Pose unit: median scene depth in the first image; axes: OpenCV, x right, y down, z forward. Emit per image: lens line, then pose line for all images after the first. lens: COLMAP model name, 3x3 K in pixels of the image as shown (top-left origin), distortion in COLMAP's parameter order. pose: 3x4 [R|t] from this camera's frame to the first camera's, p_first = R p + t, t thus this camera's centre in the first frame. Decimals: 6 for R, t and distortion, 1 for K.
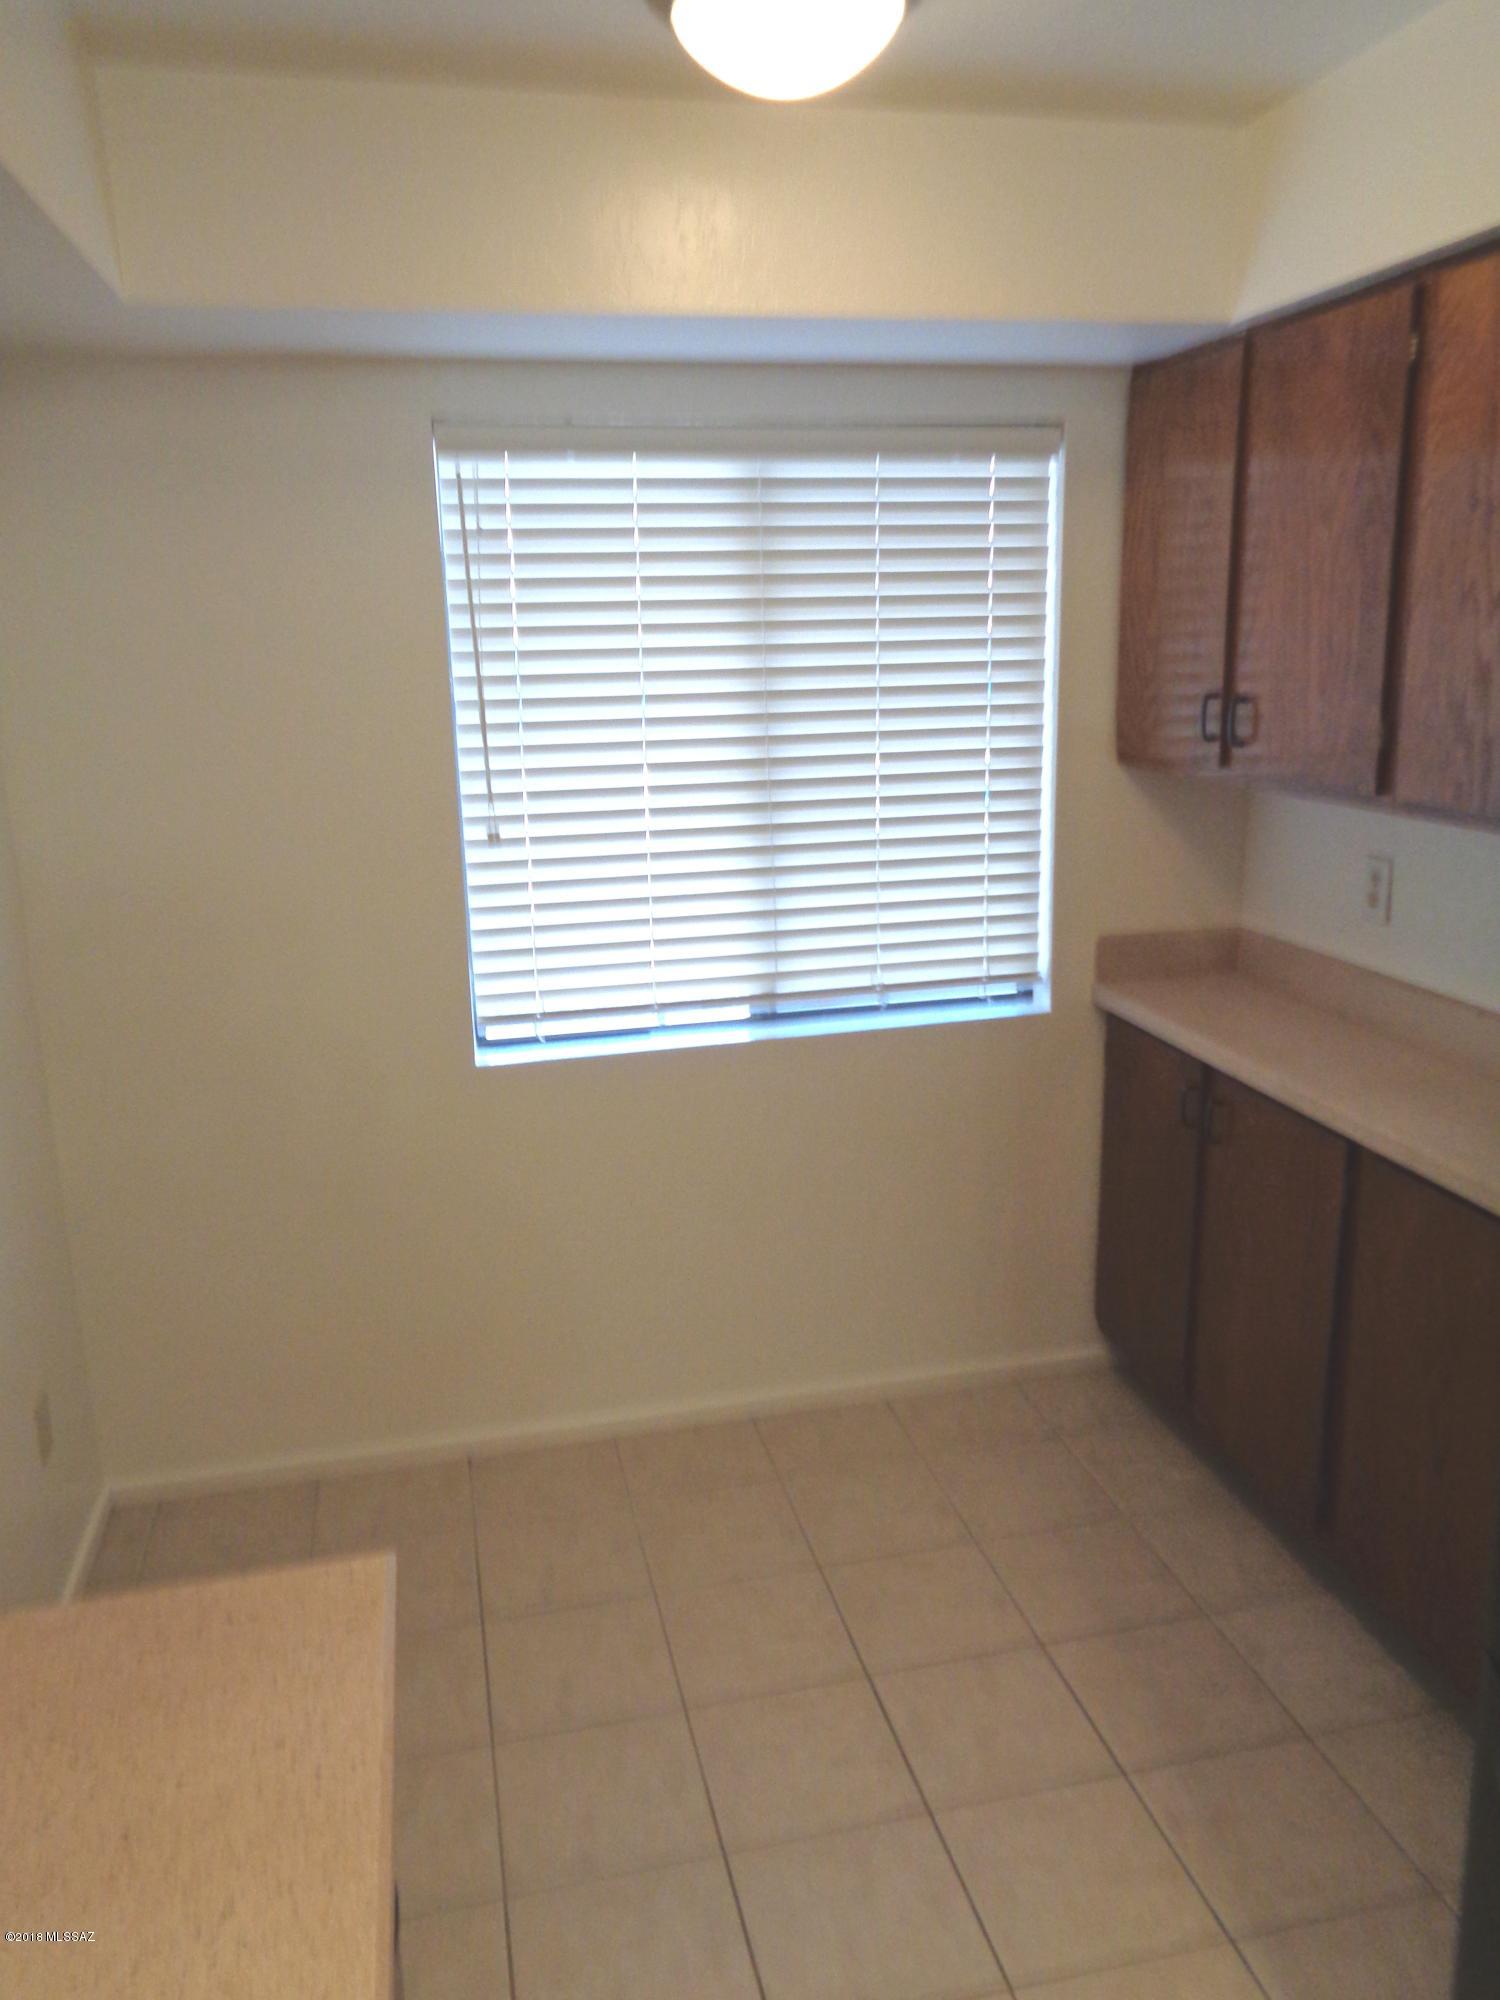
lens RADIAL K [[1487.1, 0, 750.0], [0, 1487.1, 1000.0], [0, 0, 1]] dist [-0.000699, 0.003189]
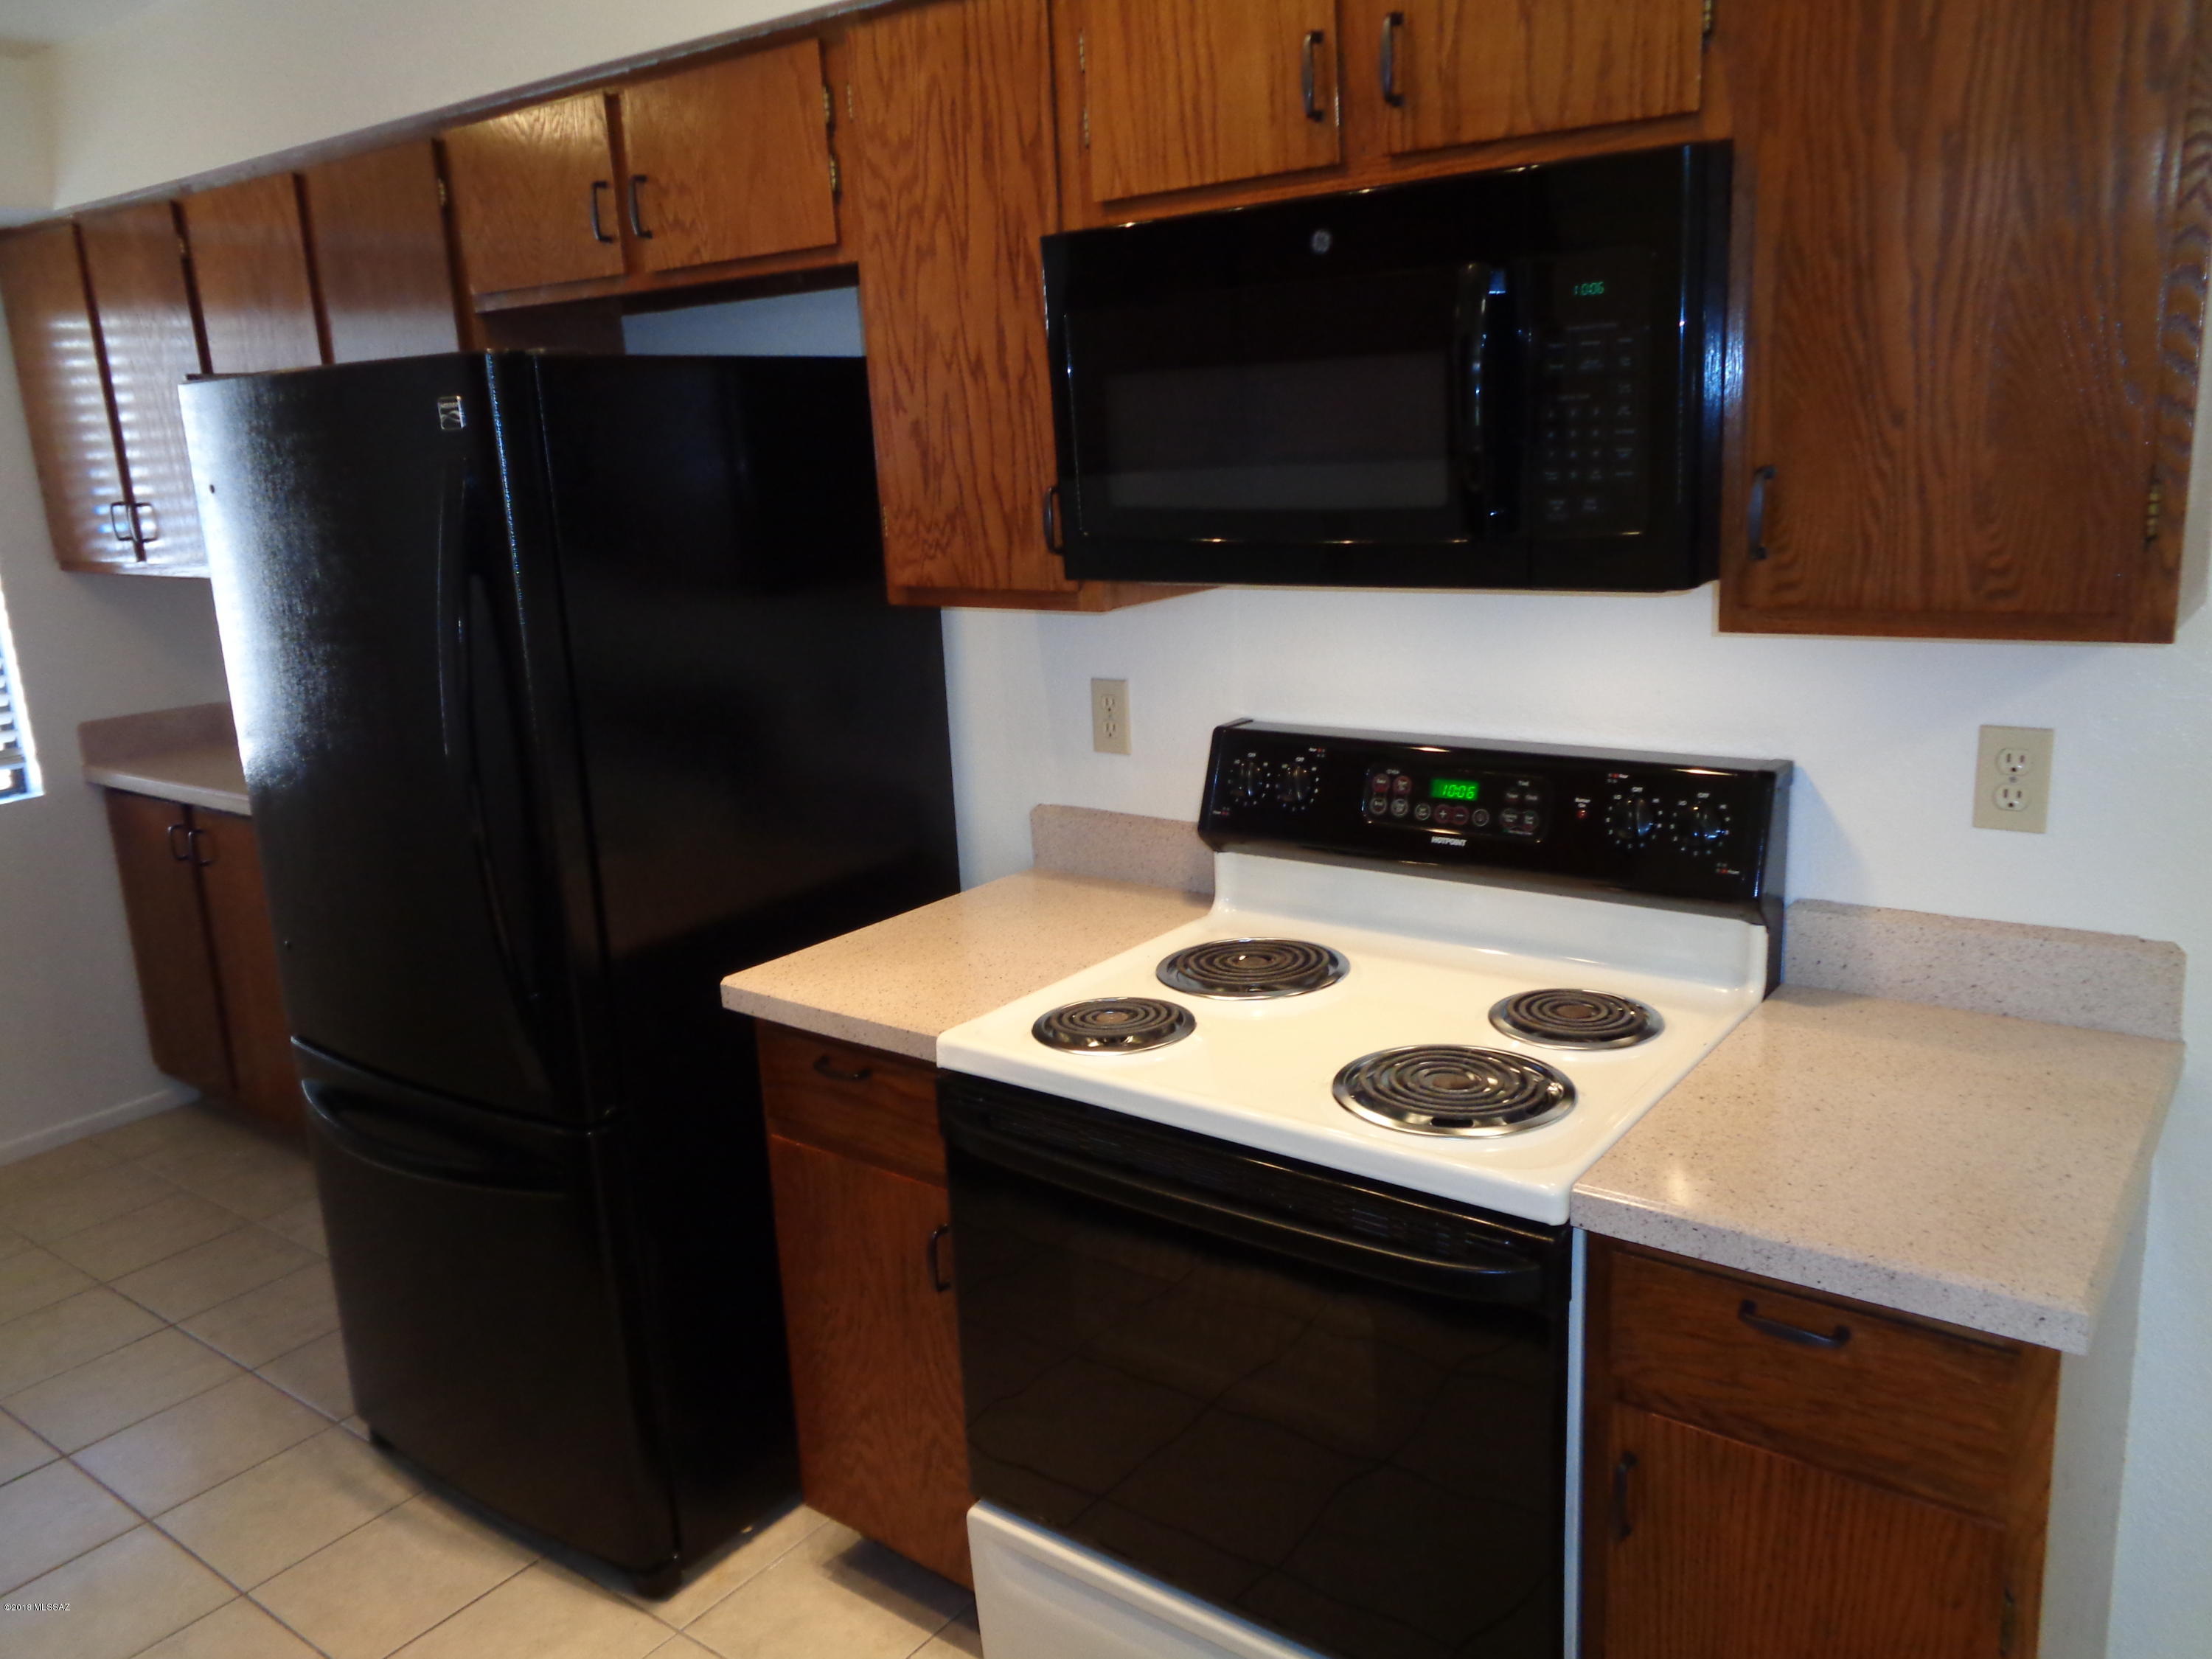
lens RADIAL K [[1644.7, 0, 1109.3], [0, 1644.7, 817.2], [0, 0, 1]] dist [-0.000699, 0.003189]
pose [[0.753014, -0.153269, 0.639906, 0.013846], [0.177573, 0.983746, 0.026665, 0.147444], [-0.633592, 0.093551, 0.767991, -0.498678]]
